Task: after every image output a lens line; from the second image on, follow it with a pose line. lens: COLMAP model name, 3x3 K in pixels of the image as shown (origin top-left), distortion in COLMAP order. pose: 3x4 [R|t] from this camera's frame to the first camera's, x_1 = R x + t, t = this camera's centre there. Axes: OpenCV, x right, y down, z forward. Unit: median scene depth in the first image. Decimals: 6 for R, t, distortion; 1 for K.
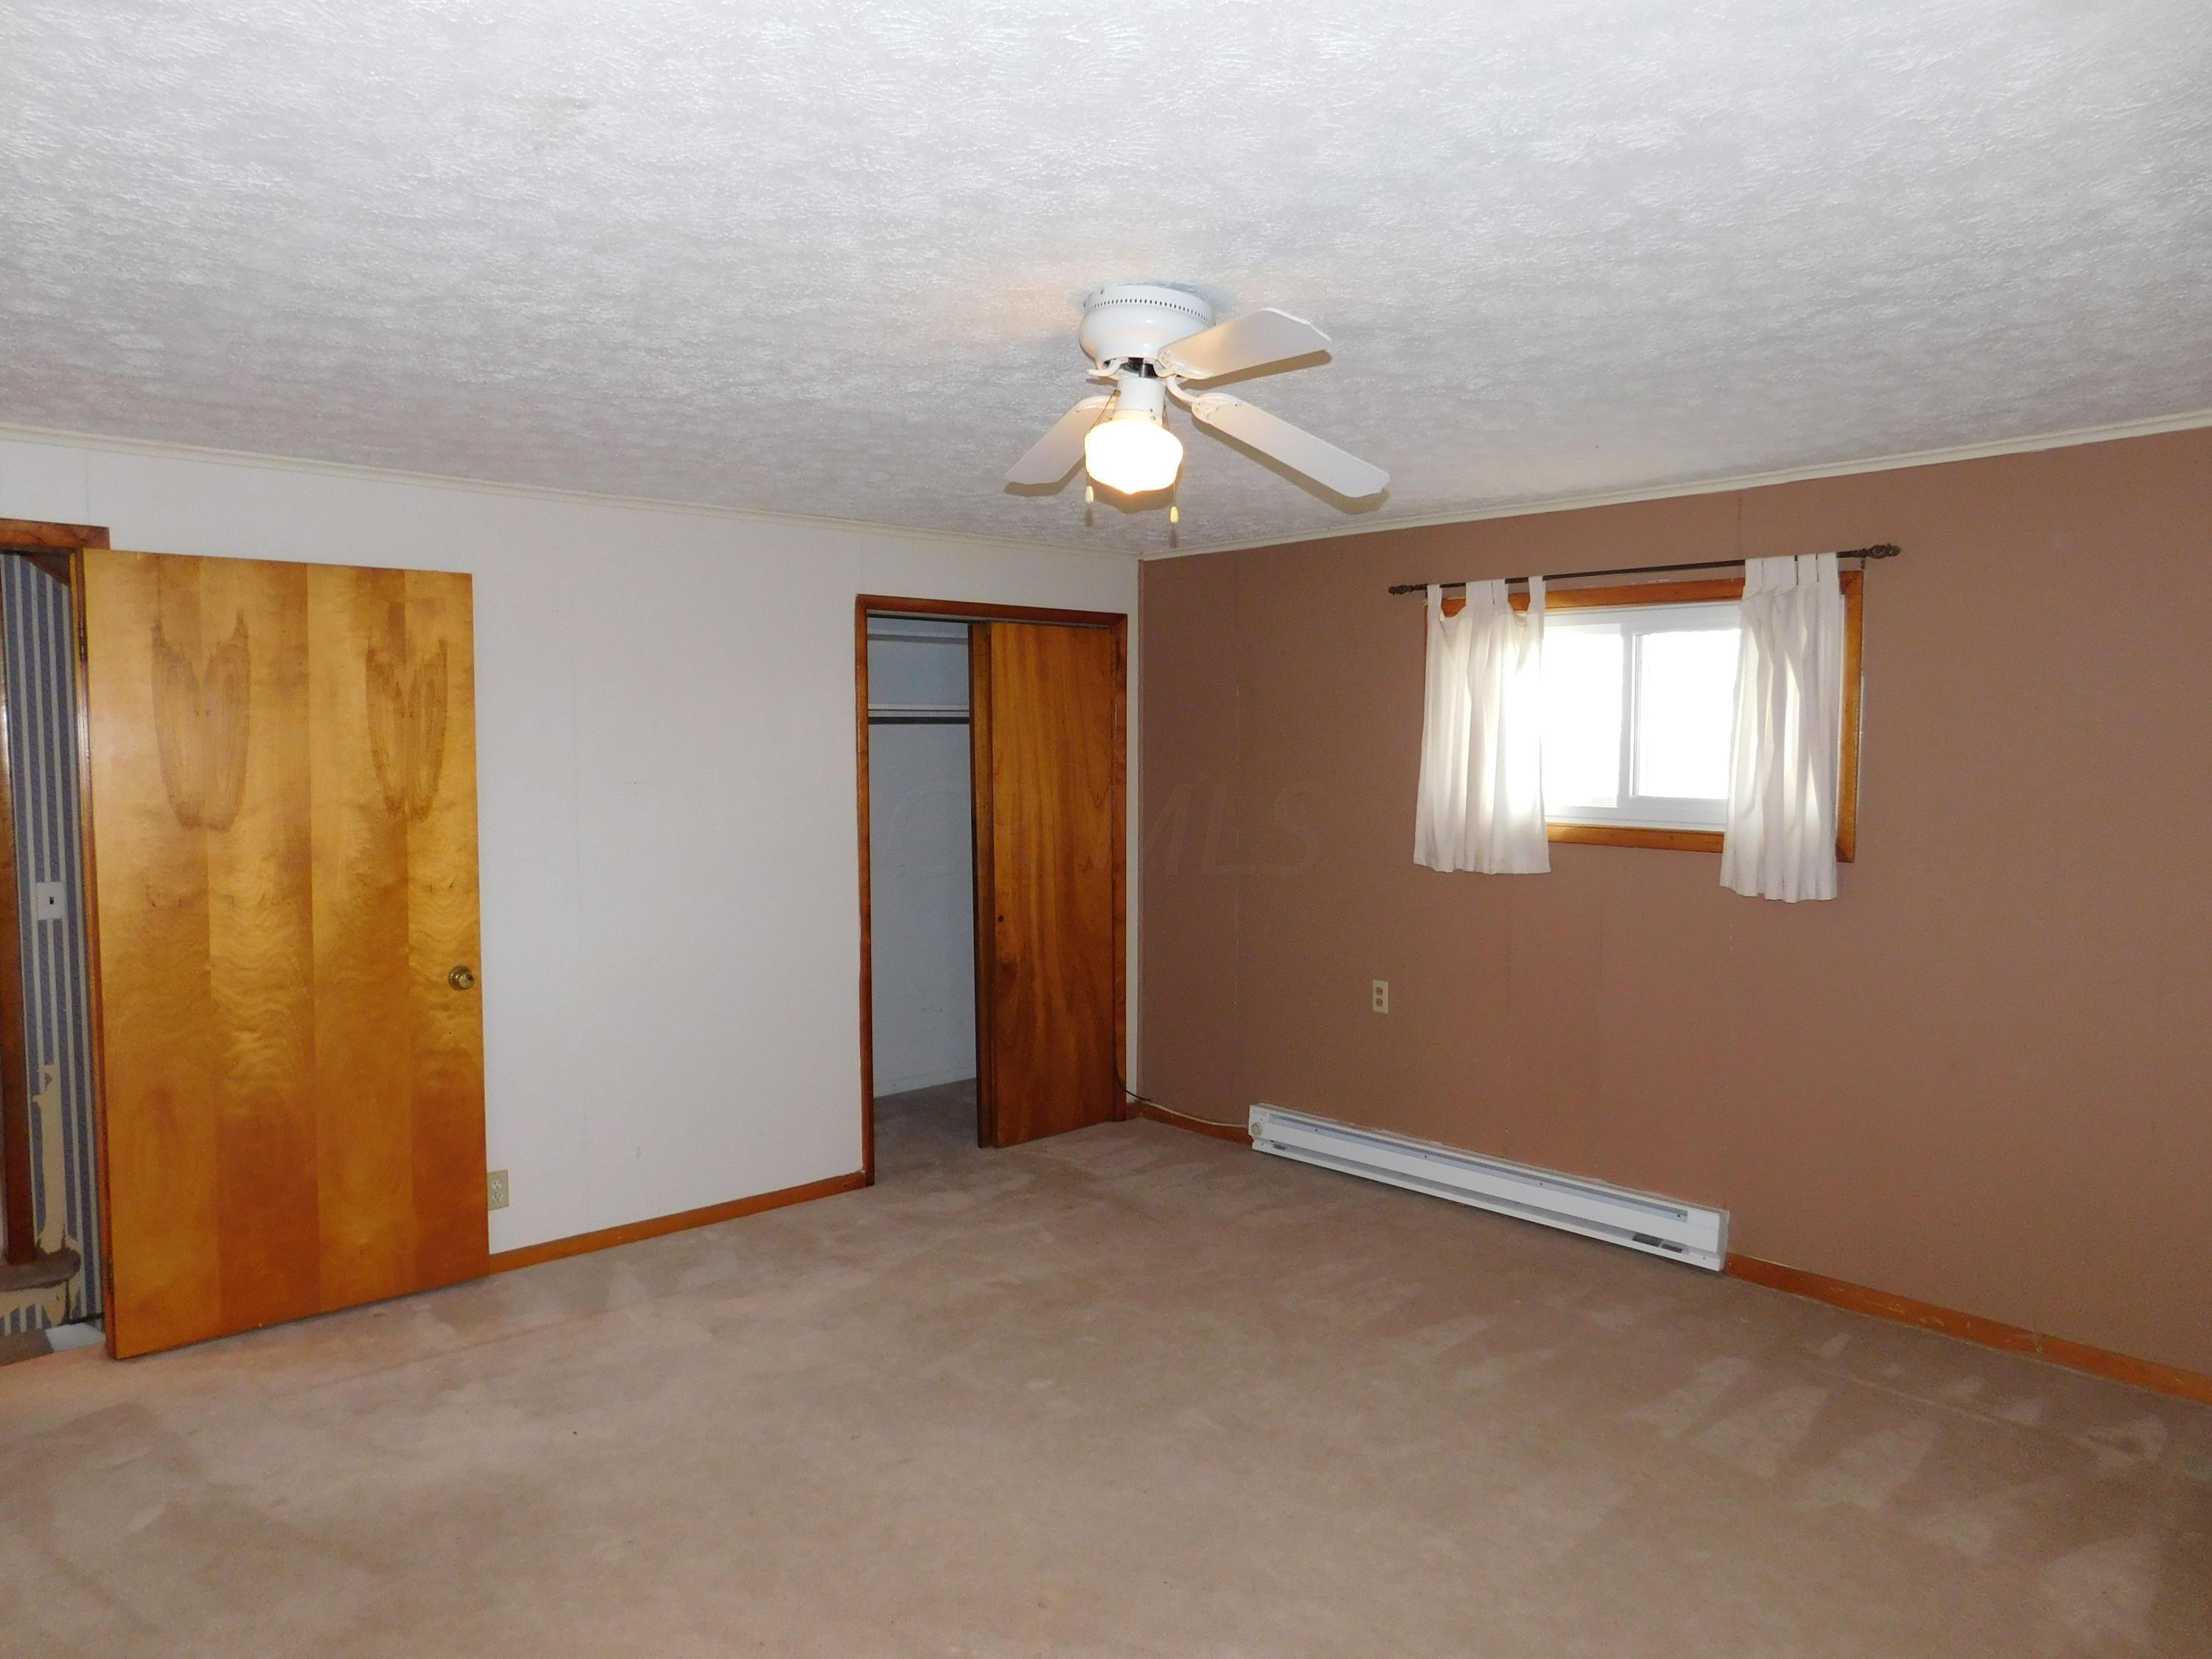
lens RADIAL K [[1444.2, 0, 1106.0], [0, 1444.2, 829.5], [0, 0, 1]] dist [-0.023991, 0.000558]
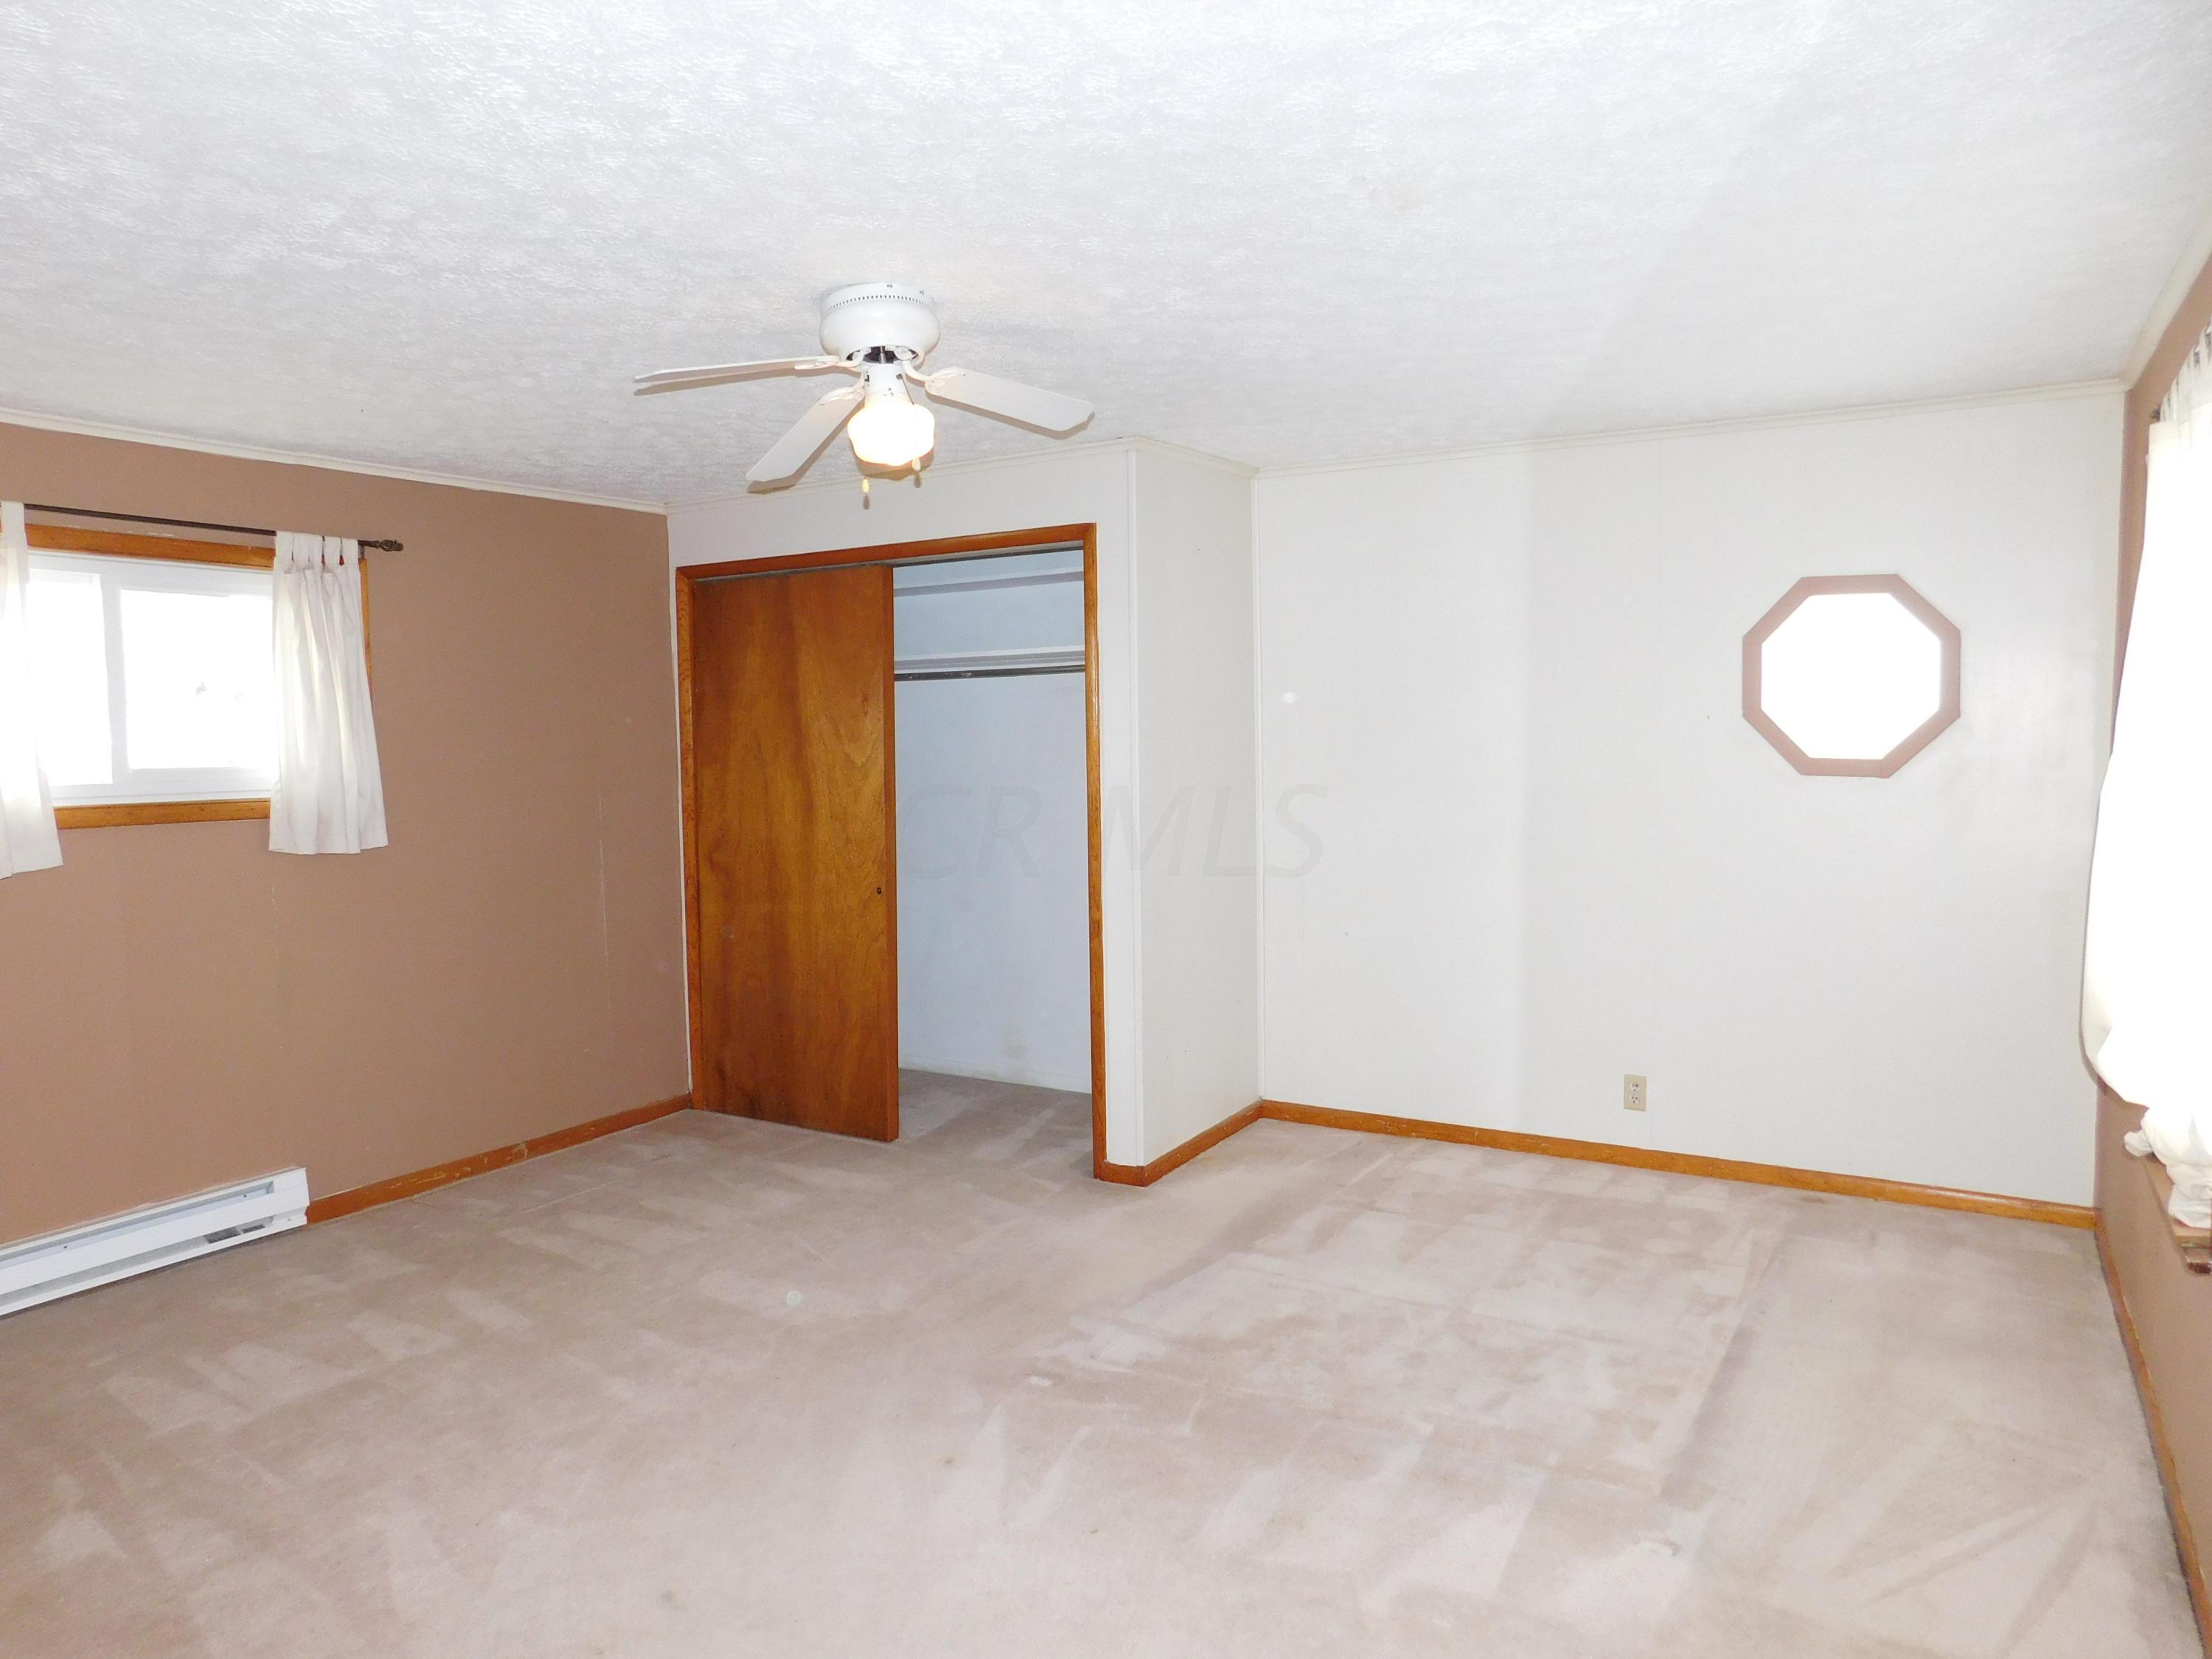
lens RADIAL K [[1444.2, 0, 1106.0], [0, 1444.2, 829.5], [0, 0, 1]] dist [-0.023991, 0.000558]
pose [[-0.260745, -0.076373, 0.962382, -0.705343], [0.063683, 0.993334, 0.096084, -0.035795], [-0.963305, 0.086341, -0.254143, 0.699526]]
